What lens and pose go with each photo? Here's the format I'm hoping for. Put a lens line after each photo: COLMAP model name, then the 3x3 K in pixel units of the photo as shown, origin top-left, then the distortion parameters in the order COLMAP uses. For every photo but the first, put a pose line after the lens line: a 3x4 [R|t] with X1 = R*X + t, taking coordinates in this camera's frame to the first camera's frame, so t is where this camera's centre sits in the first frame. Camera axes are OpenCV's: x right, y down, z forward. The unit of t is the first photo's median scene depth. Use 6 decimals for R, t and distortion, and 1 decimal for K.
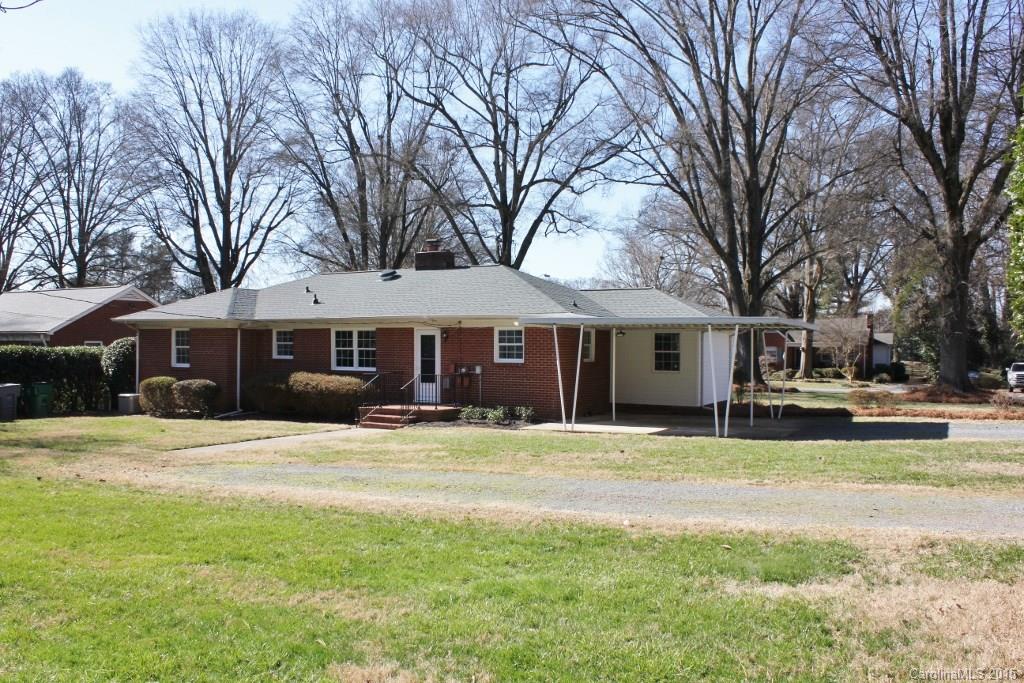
lens RADIAL K [[848.0, 0, 507.6], [0, 848.0, 352.4], [0, 0, 1]] dist [-0.169547, 0.149907]
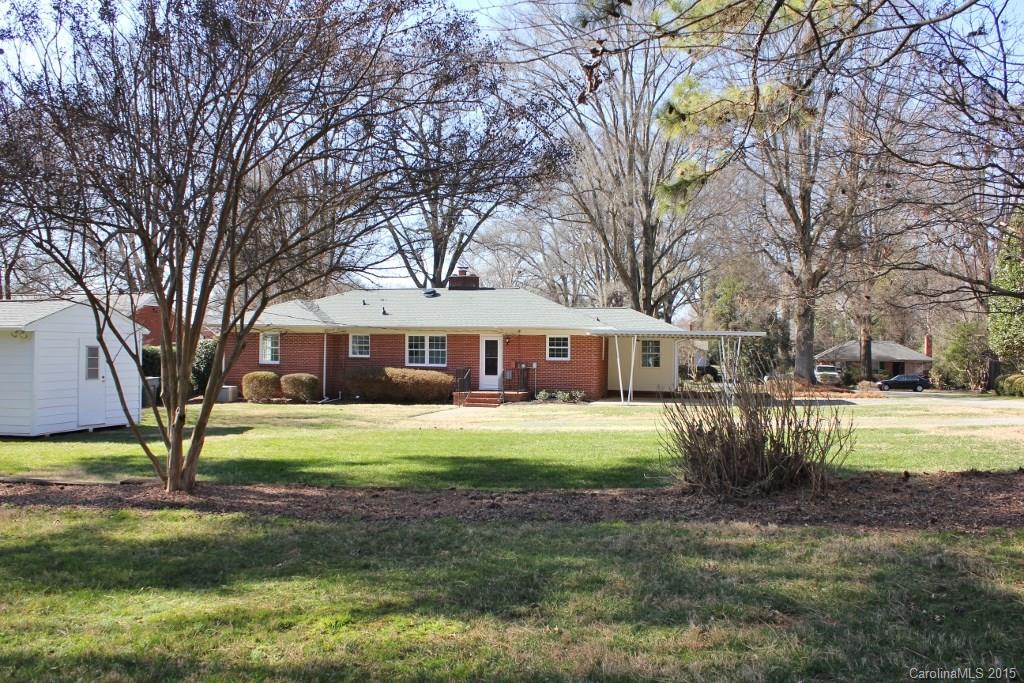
lens RADIAL K [[848.0, 0, 507.6], [0, 848.0, 352.4], [0, 0, 1]] dist [-0.169547, 0.149907]
pose [[0.965339, 0.006242, 0.260924, -0.402634], [-0.004524, 0.999964, -0.007187, 0.008529], [-0.260960, 0.005757, 0.965333, -0.306714]]
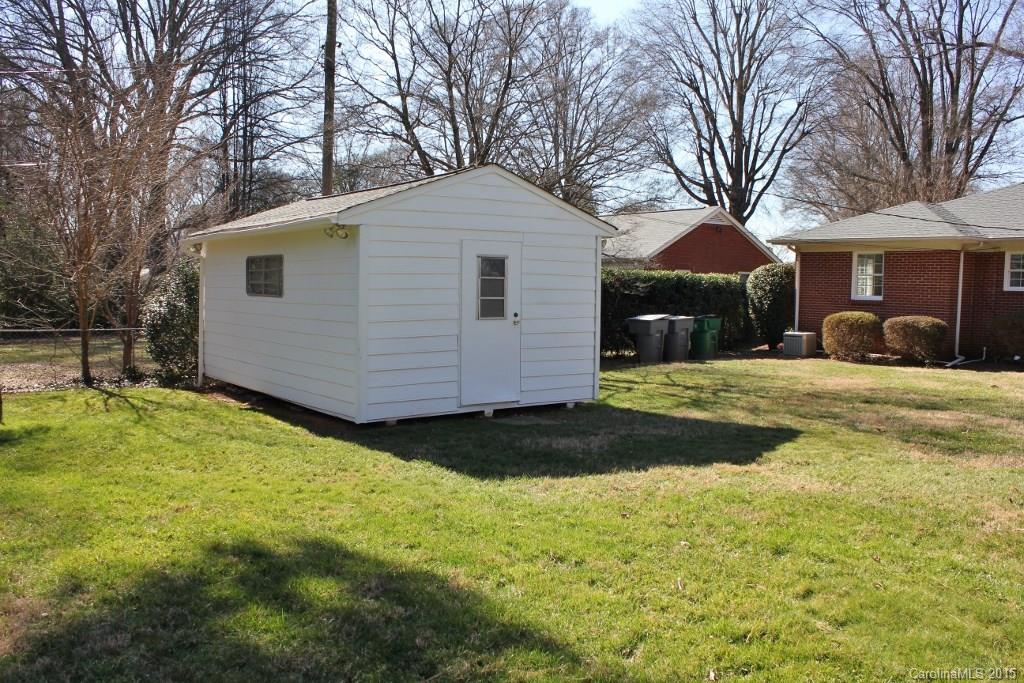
lens RADIAL K [[848.0, 0, 507.6], [0, 848.0, 352.4], [0, 0, 1]] dist [-0.169547, 0.149907]
pose [[0.902781, 0.039929, -0.428243, -0.389286], [-0.010737, 0.997463, 0.070368, 0.016876], [0.429966, -0.058929, 0.900920, 0.151291]]
